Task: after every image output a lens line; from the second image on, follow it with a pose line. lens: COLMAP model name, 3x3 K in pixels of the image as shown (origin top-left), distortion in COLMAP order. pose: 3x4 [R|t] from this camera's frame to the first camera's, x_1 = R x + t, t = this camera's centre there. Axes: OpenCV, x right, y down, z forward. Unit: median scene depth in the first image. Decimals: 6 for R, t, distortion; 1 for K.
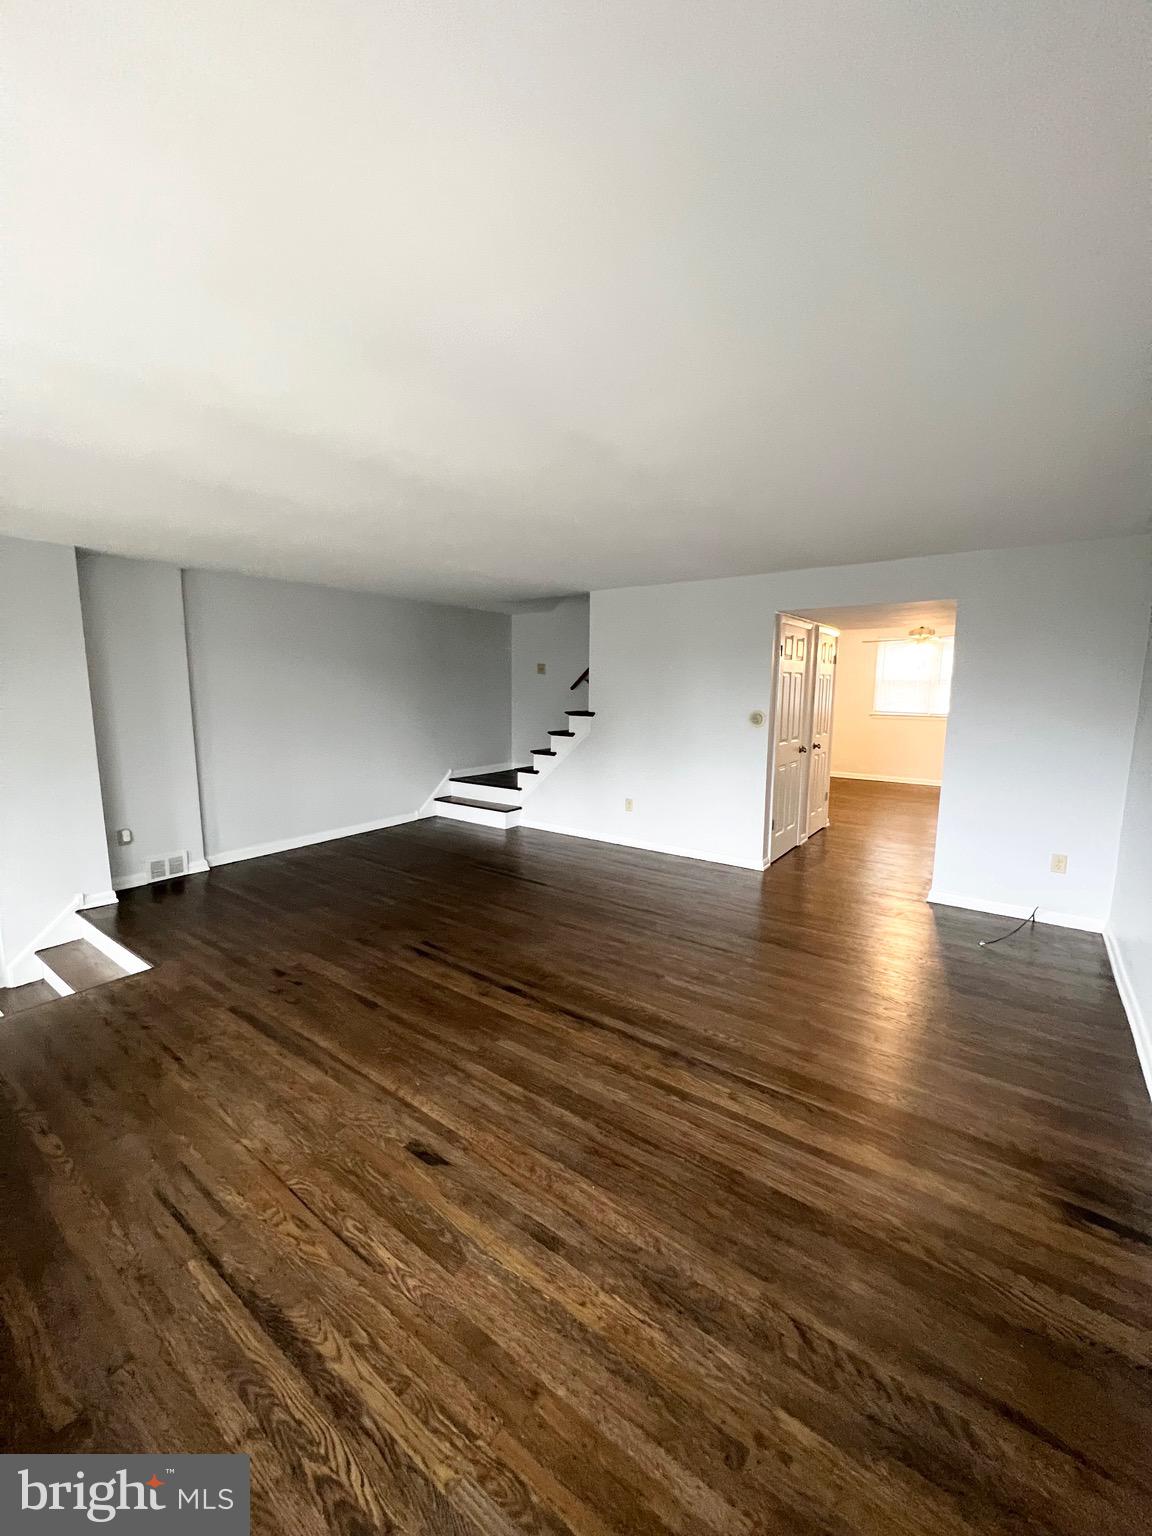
lens RADIAL K [[612.2, 0, 573.7], [0, 612.2, 769.2], [0, 0, 1]] dist [-0.002663, 0.000342]
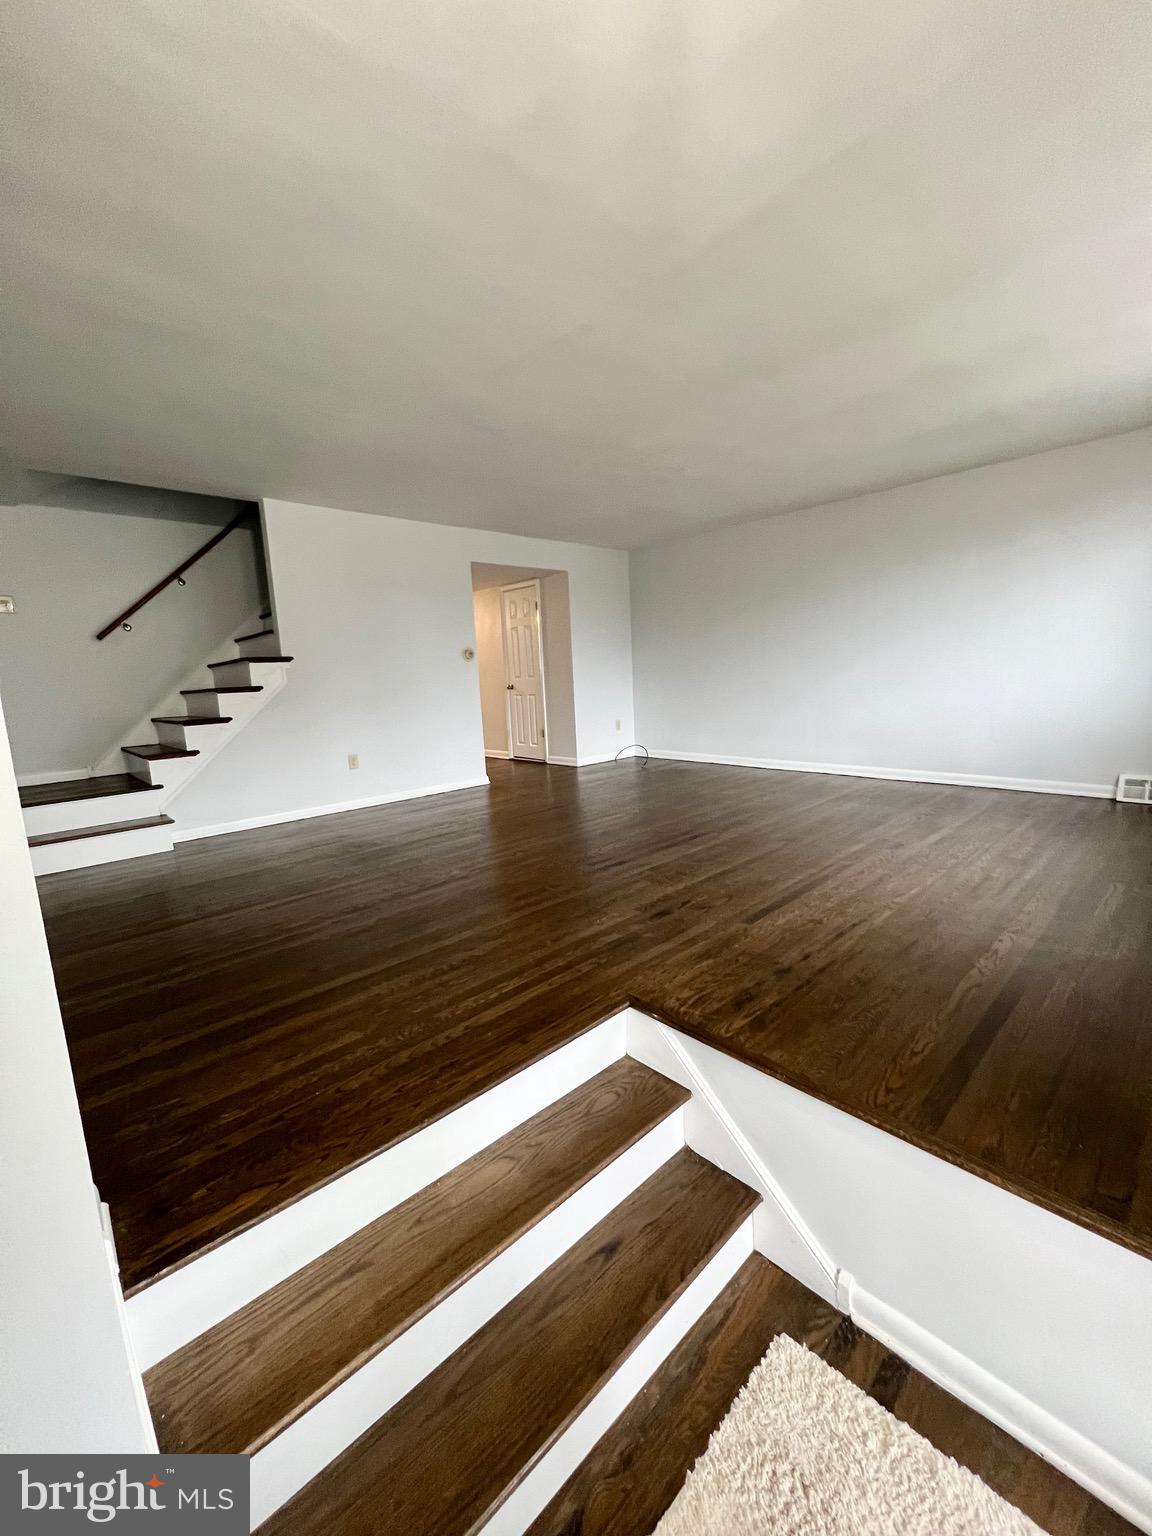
lens RADIAL K [[612.2, 0, 575.7], [0, 612.2, 769.5], [0, 0, 1]] dist [-0.002663, 0.000342]
pose [[0.178518, -0.162671, 0.970396, -1.164916], [0.186061, 0.974026, 0.129051, 0.025068], [-0.966184, 0.157515, 0.204148, 0.856934]]
